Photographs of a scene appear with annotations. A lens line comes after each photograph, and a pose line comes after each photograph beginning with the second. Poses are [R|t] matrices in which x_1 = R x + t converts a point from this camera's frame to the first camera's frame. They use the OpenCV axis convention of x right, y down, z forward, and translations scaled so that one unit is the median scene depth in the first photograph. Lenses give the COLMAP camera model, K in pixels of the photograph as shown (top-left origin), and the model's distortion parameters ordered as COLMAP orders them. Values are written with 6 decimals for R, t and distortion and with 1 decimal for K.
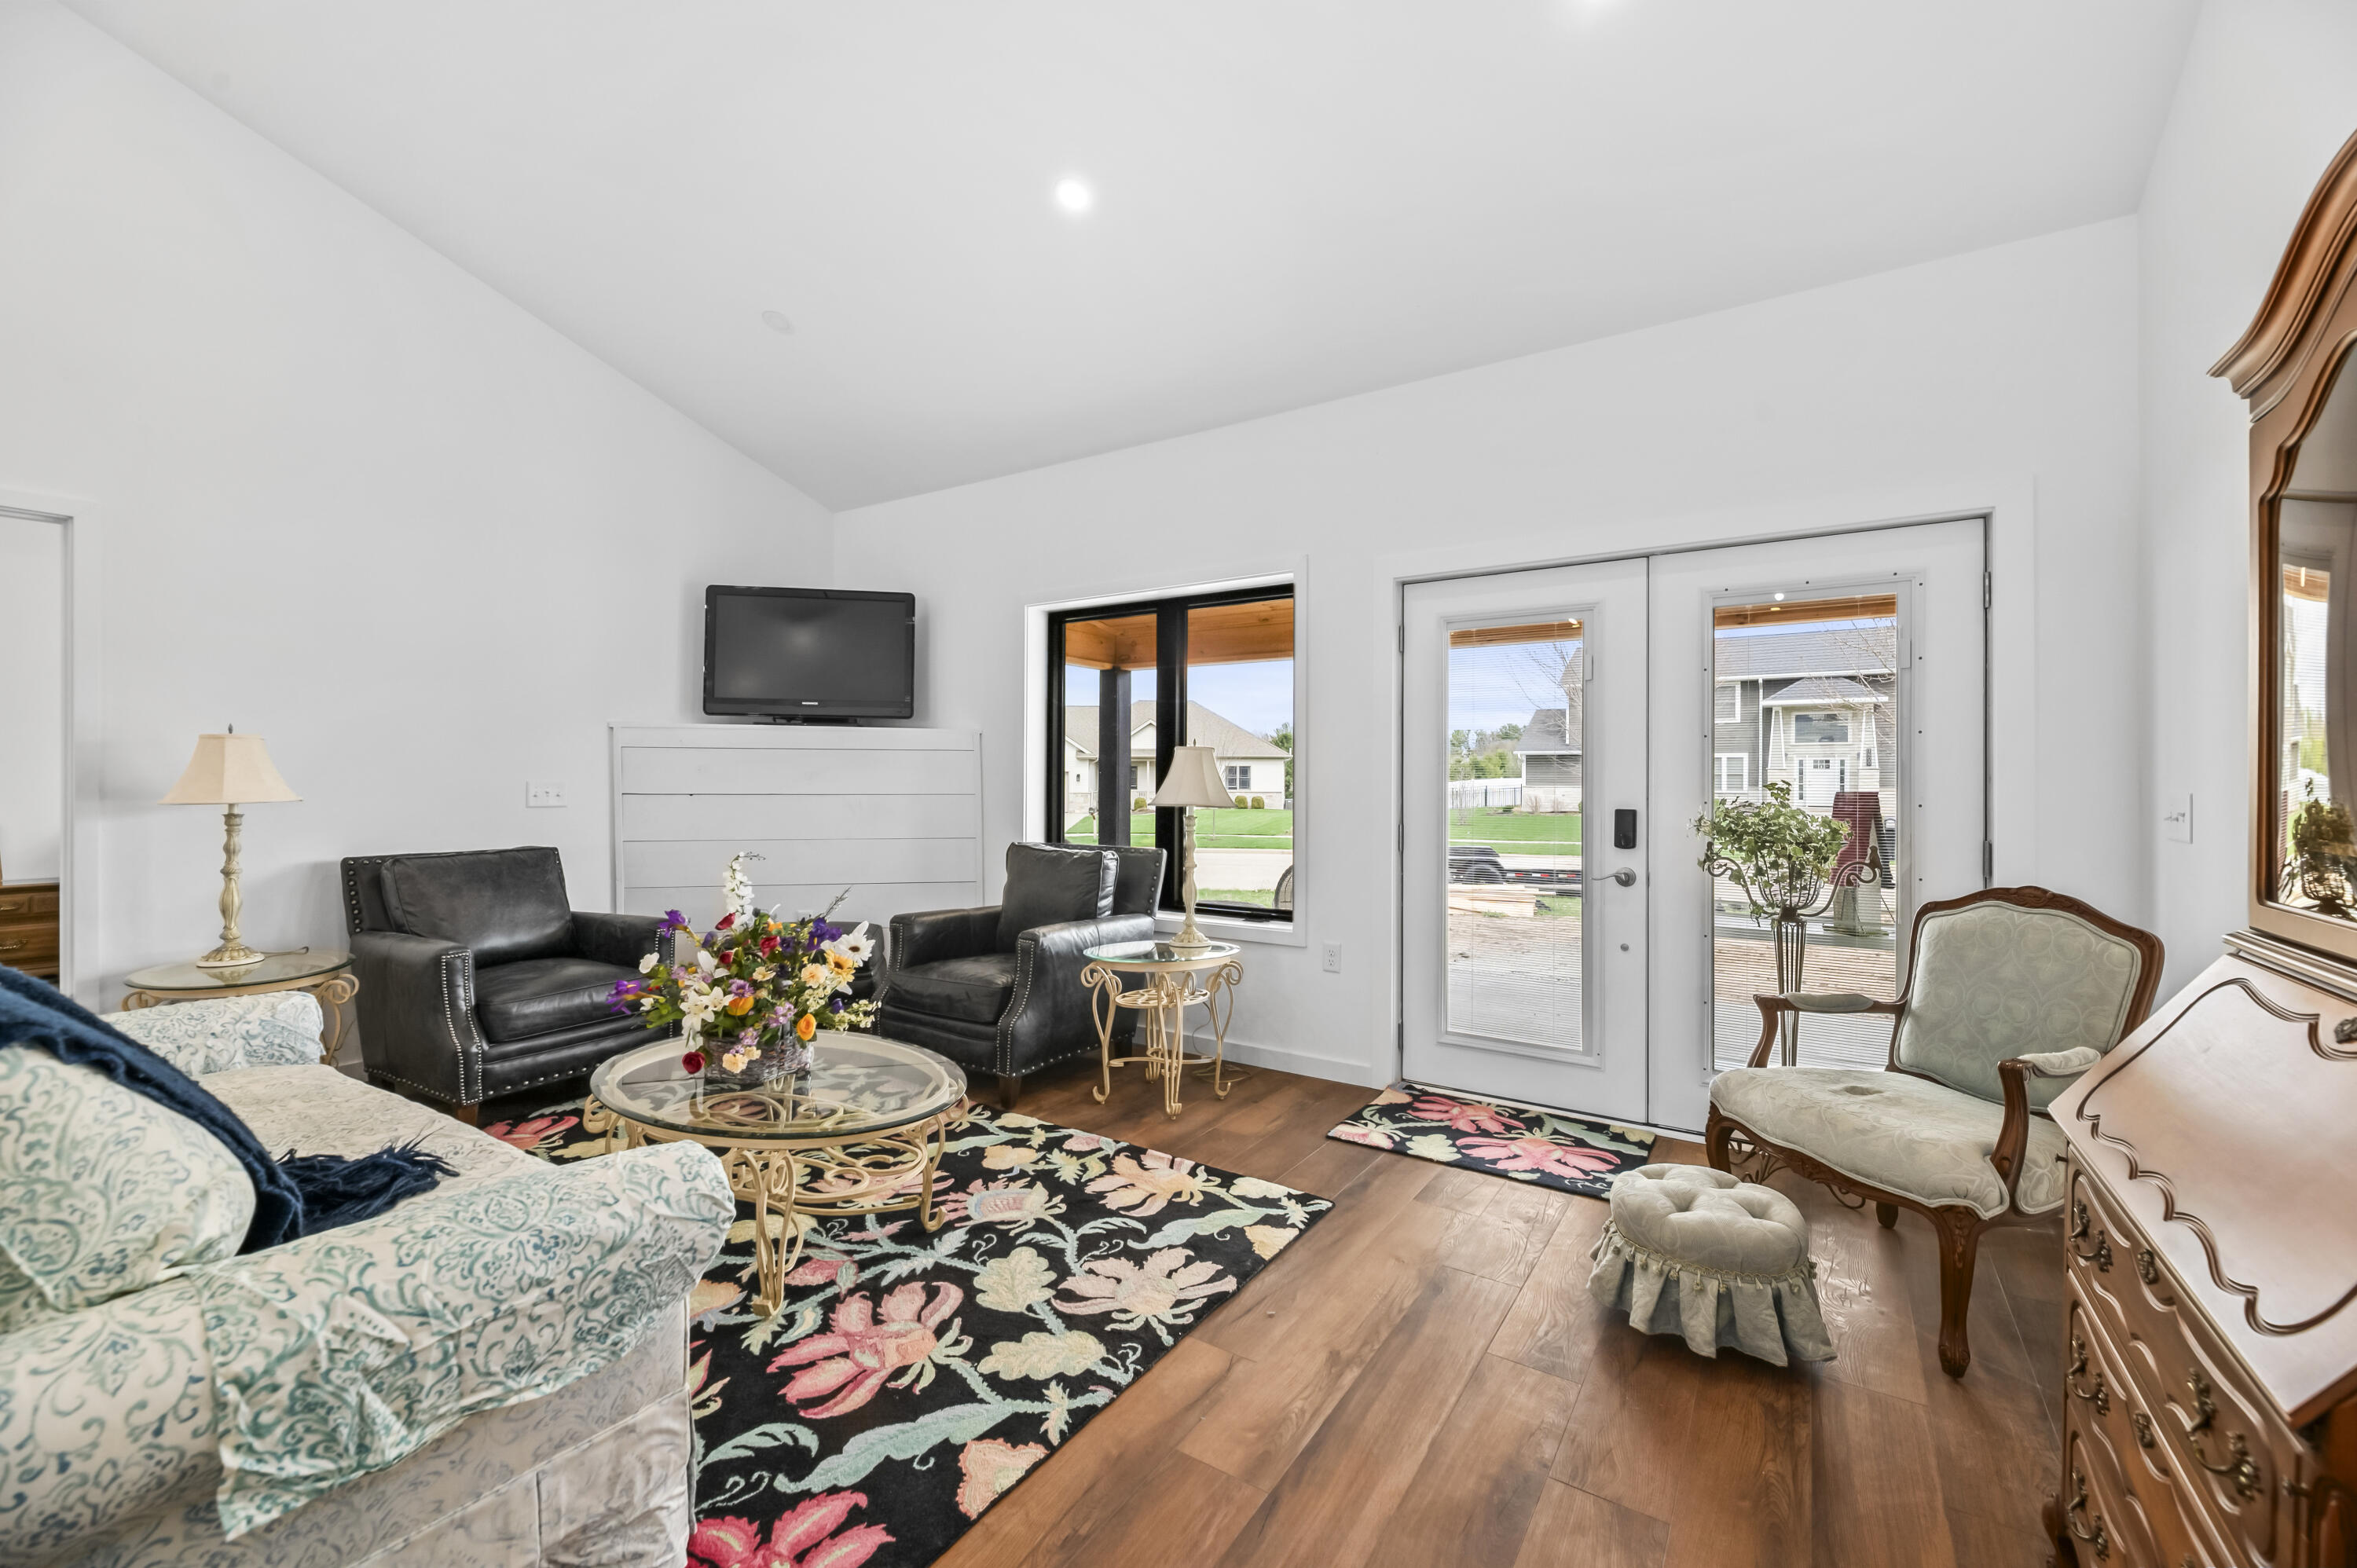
lens RADIAL K [[927.3, 0, 1082.2], [0, 927.3, 778.8], [0, 0, 1]] dist [-0.001388, -0.000438]
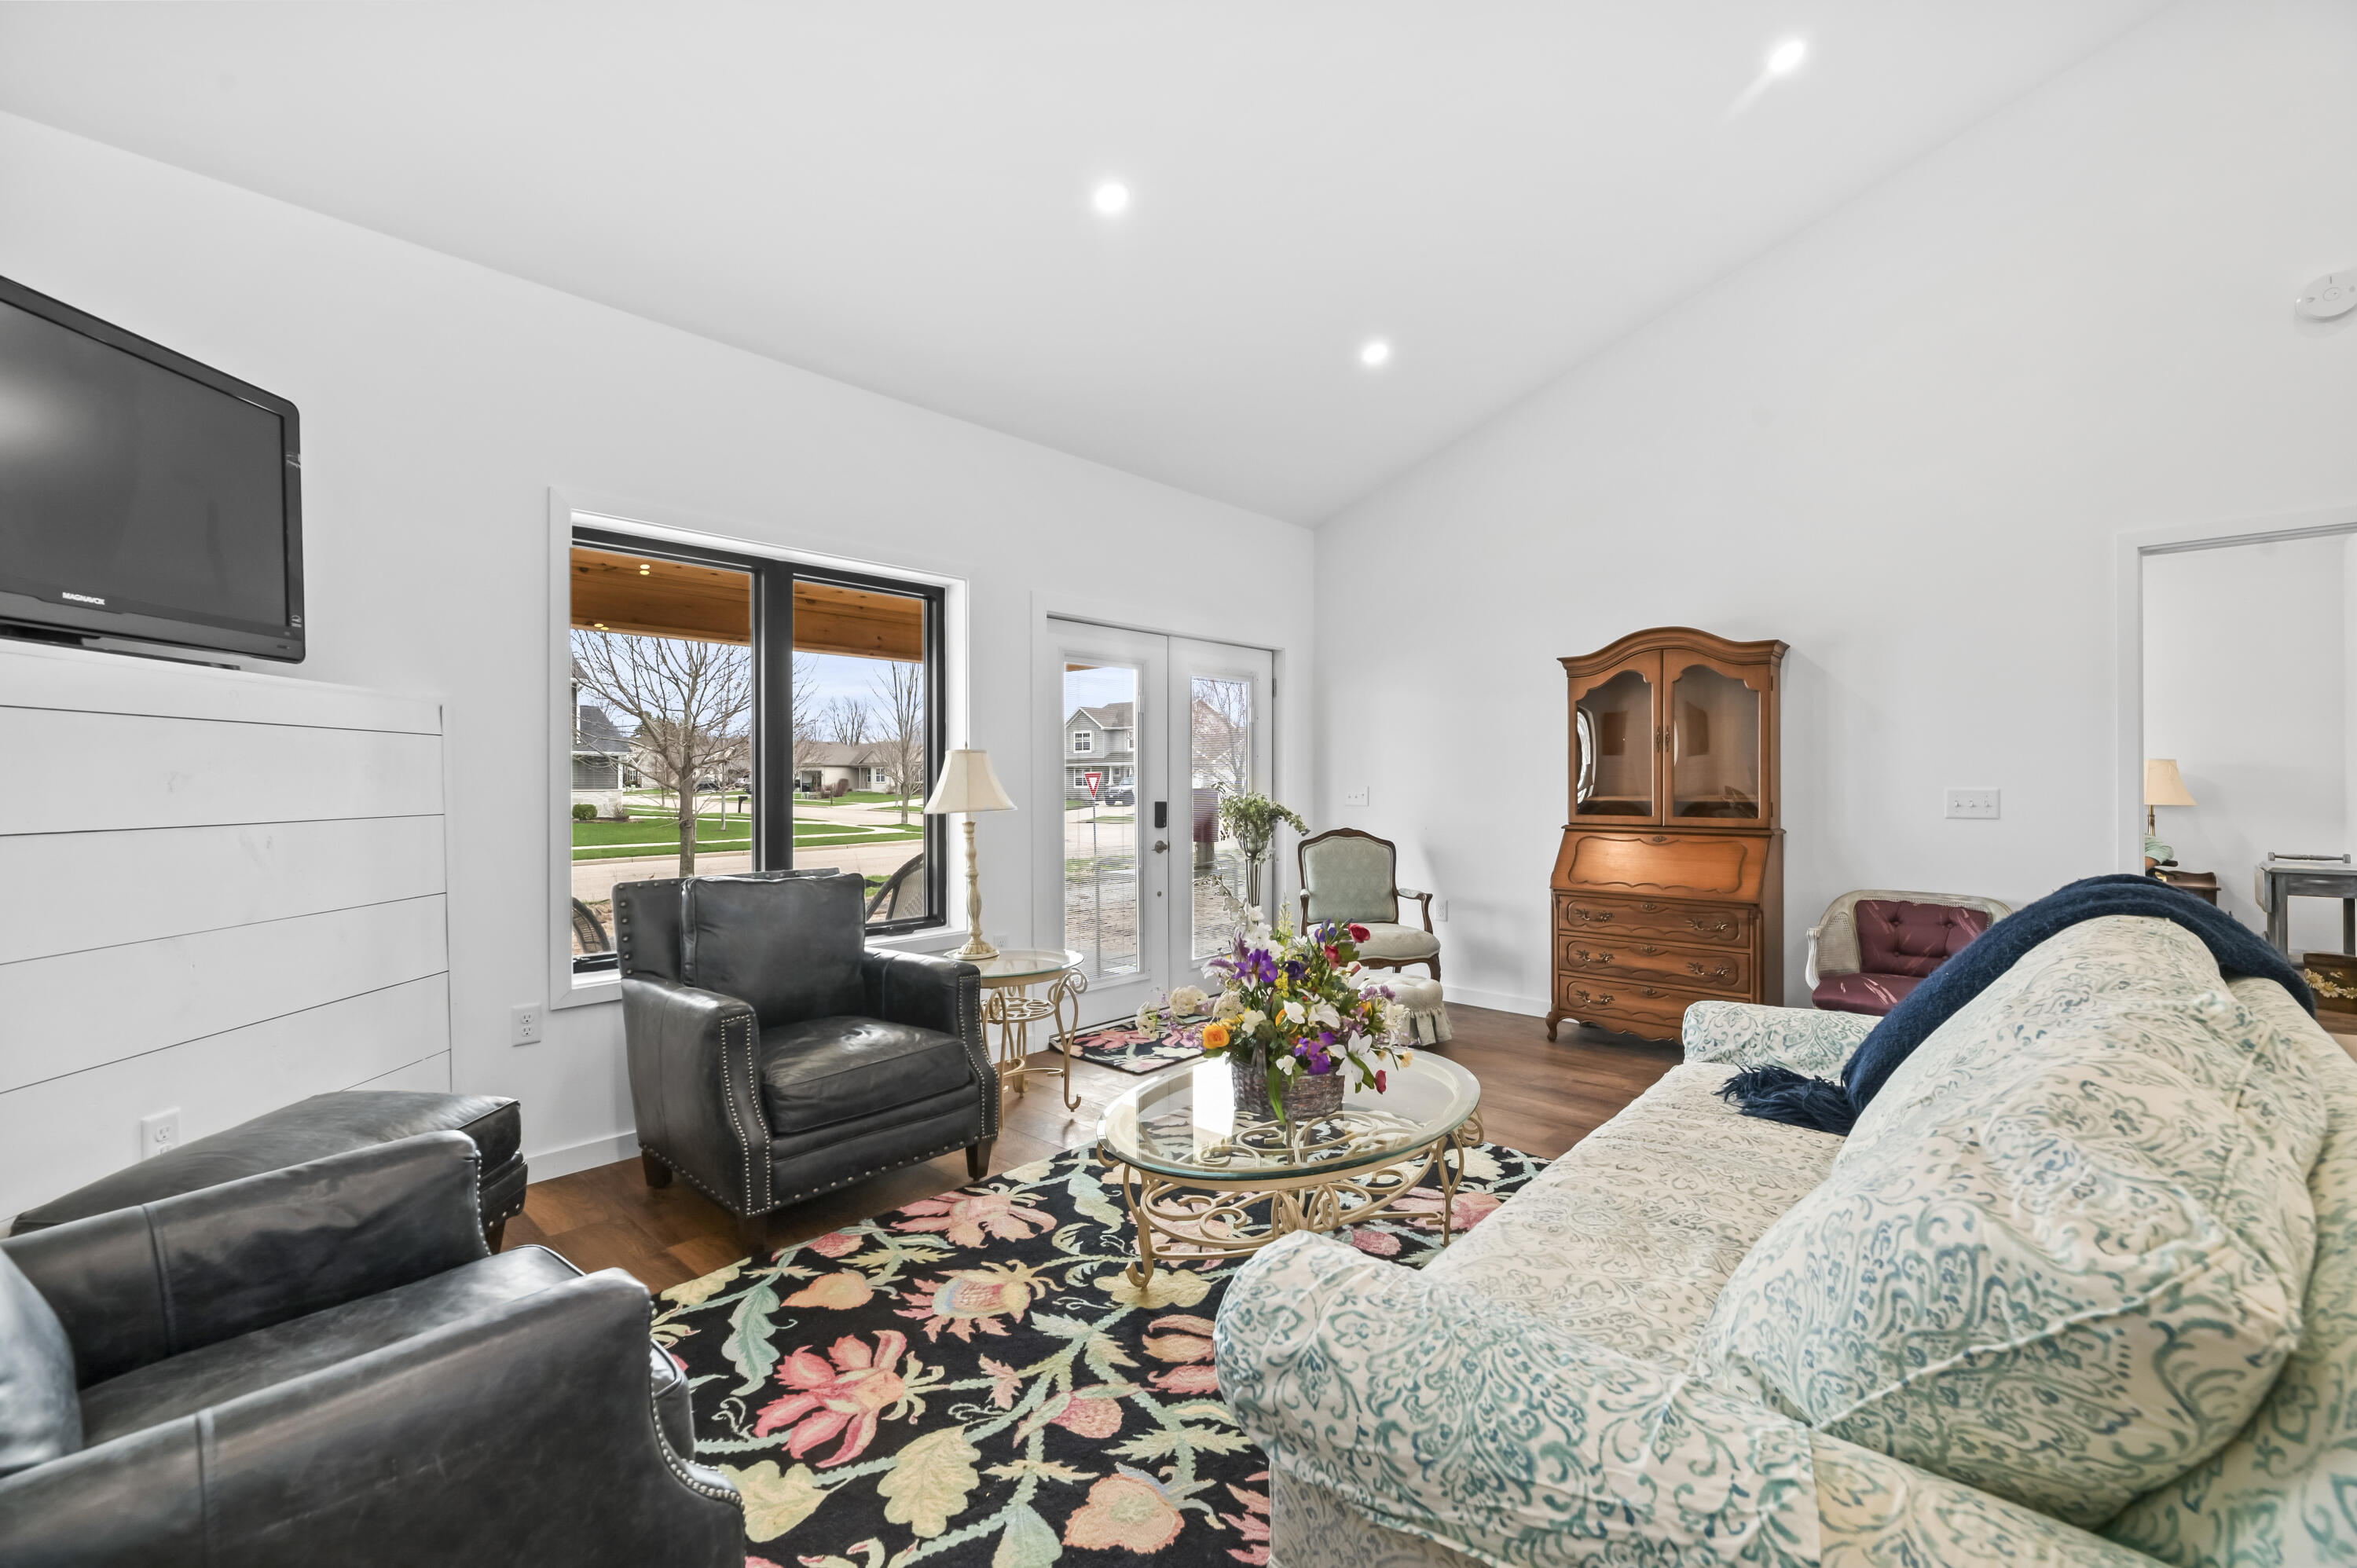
lens RADIAL K [[1018.4, 0, 1200.4], [0, 1018.4, 783.6], [0, 0, 1]] dist [-0.003811, -0.000129]
pose [[0.117722, -0.007593, 0.993018, -1.037162], [0.002155, 0.999970, 0.007391, -0.007751], [-0.993044, 0.001270, 0.117735, 0.743019]]
